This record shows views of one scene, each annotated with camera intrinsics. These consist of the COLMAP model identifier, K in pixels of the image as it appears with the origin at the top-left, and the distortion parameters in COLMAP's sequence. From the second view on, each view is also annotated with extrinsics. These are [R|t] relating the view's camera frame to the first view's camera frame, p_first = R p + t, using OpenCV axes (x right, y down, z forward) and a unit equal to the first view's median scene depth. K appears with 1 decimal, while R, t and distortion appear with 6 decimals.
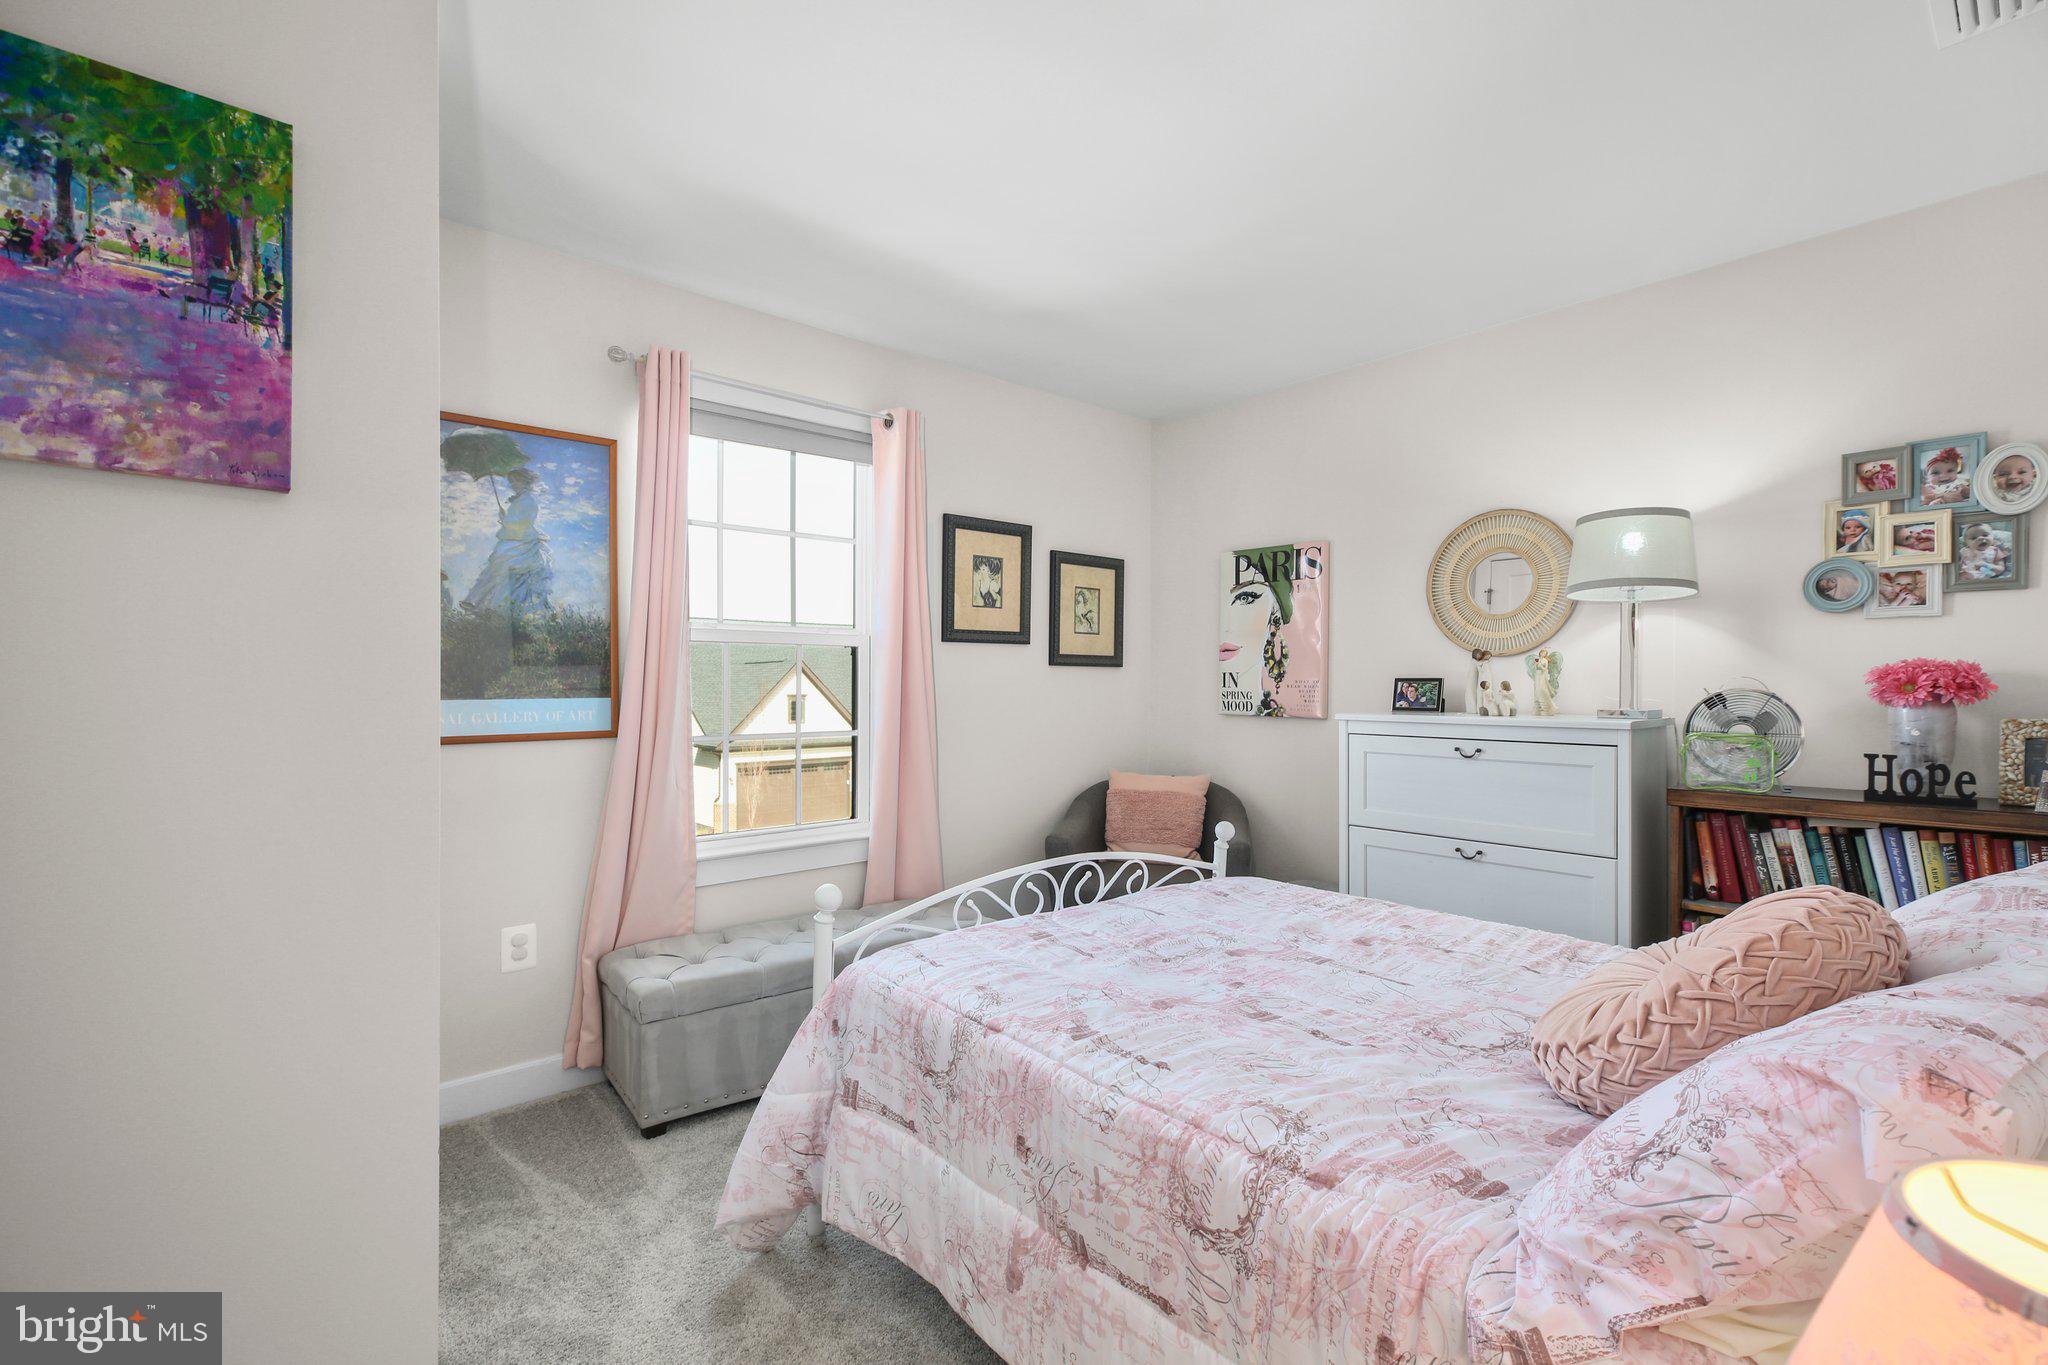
lens RADIAL K [[934.2, 0, 1024.0], [0, 934.2, 682.5], [0, 0, 1]] dist [0.010020, -0.001349]
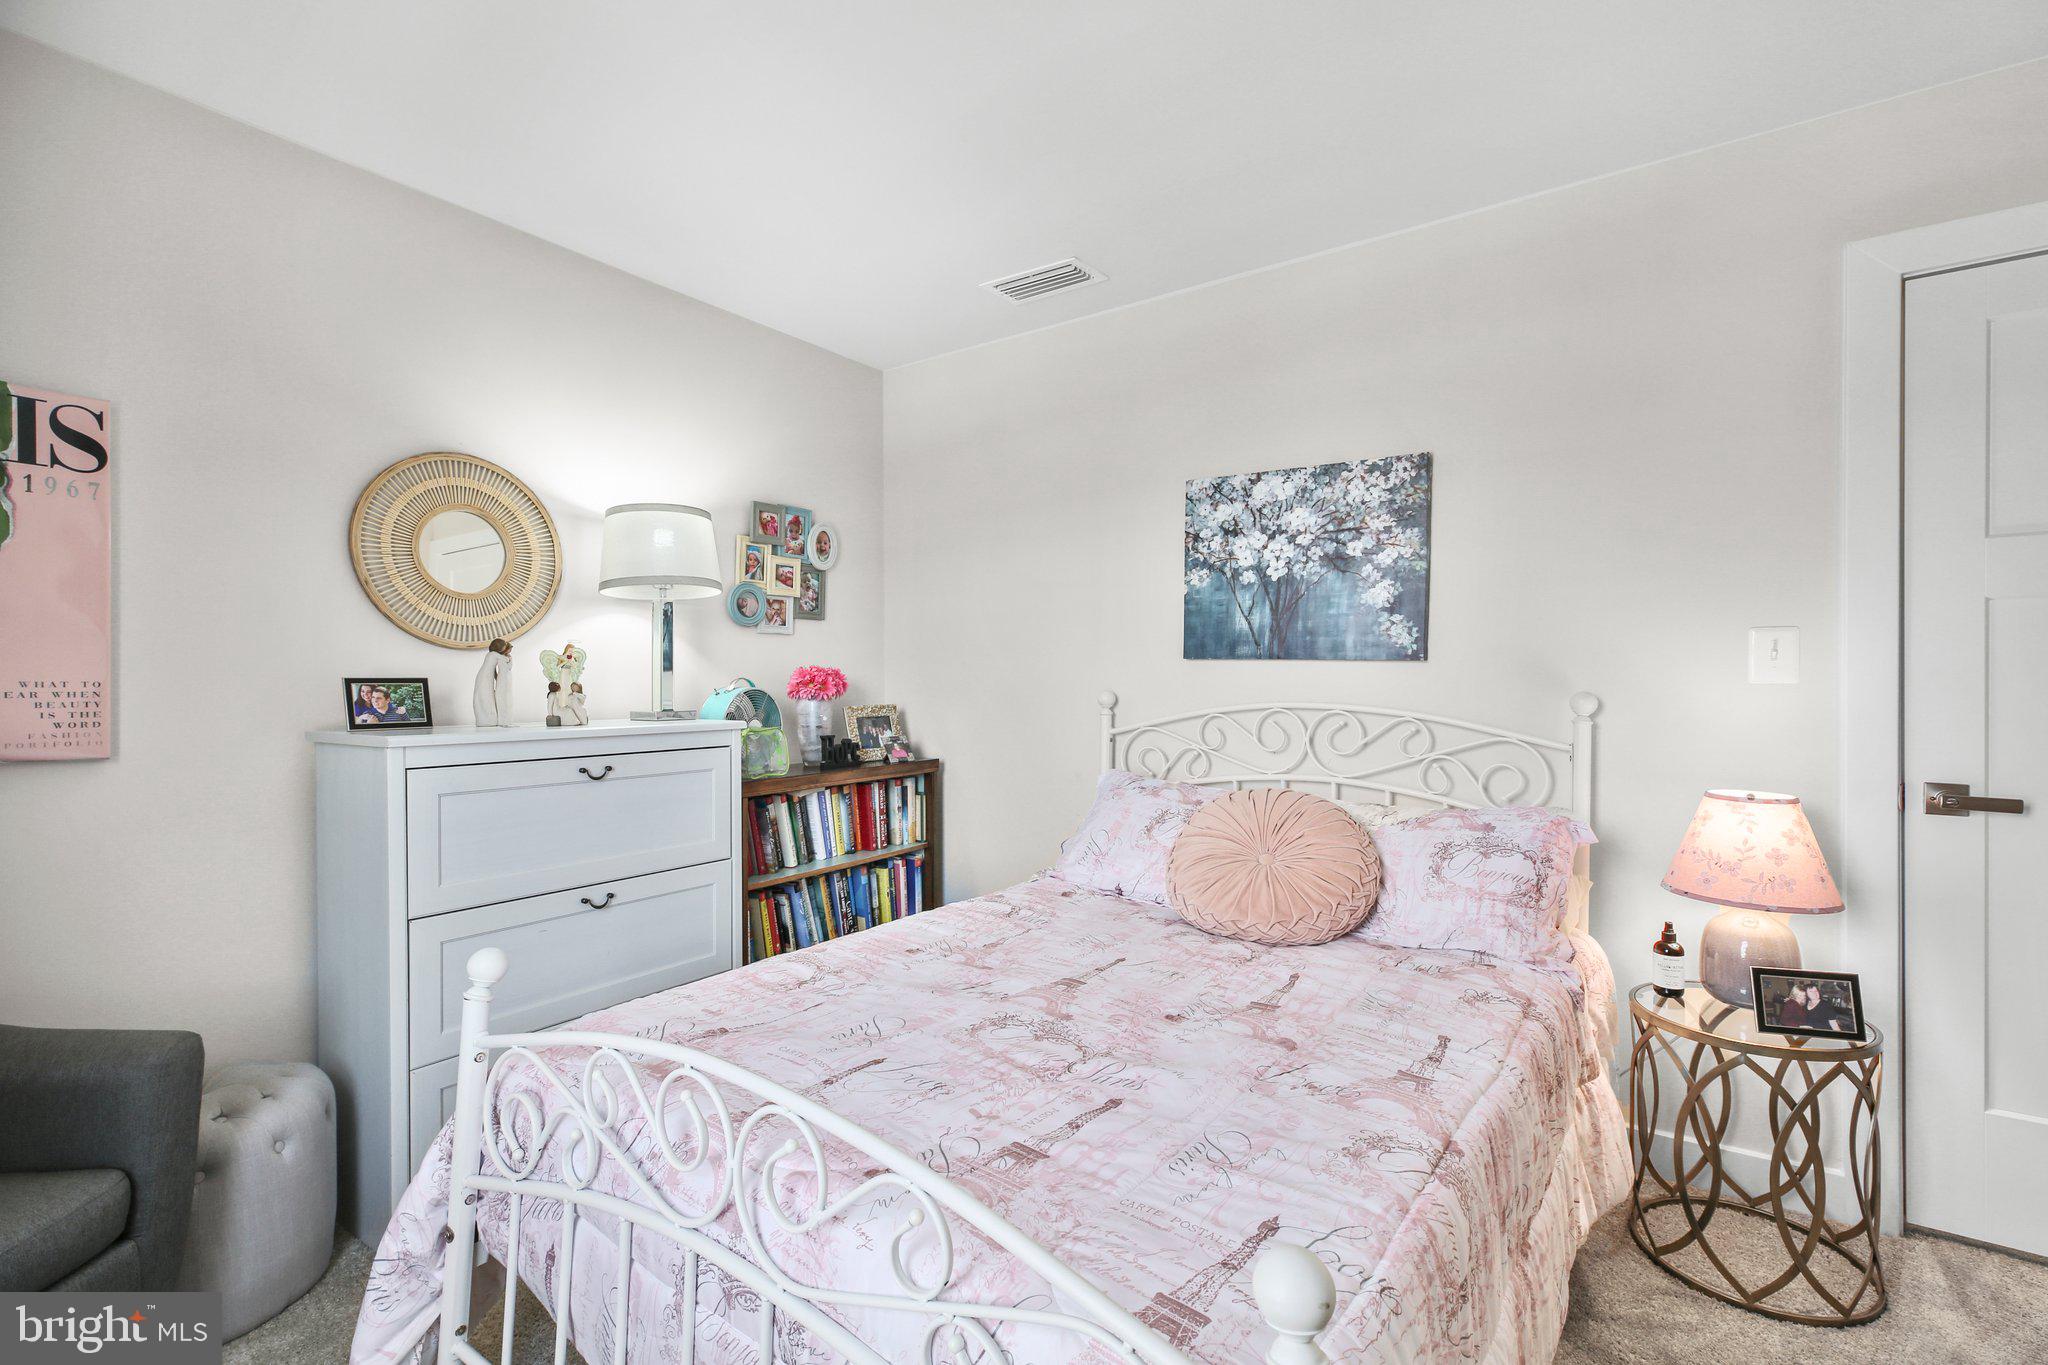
lens RADIAL K [[934.2, 0, 1024.0], [0, 934.2, 682.5], [0, 0, 1]] dist [0.010020, -0.001349]
pose [[-0.248065, 0.000855, 0.968743, -0.437556], [0.006191, 0.999981, 0.000703, 0.001069], [-0.968724, 0.006172, -0.248066, 0.988256]]
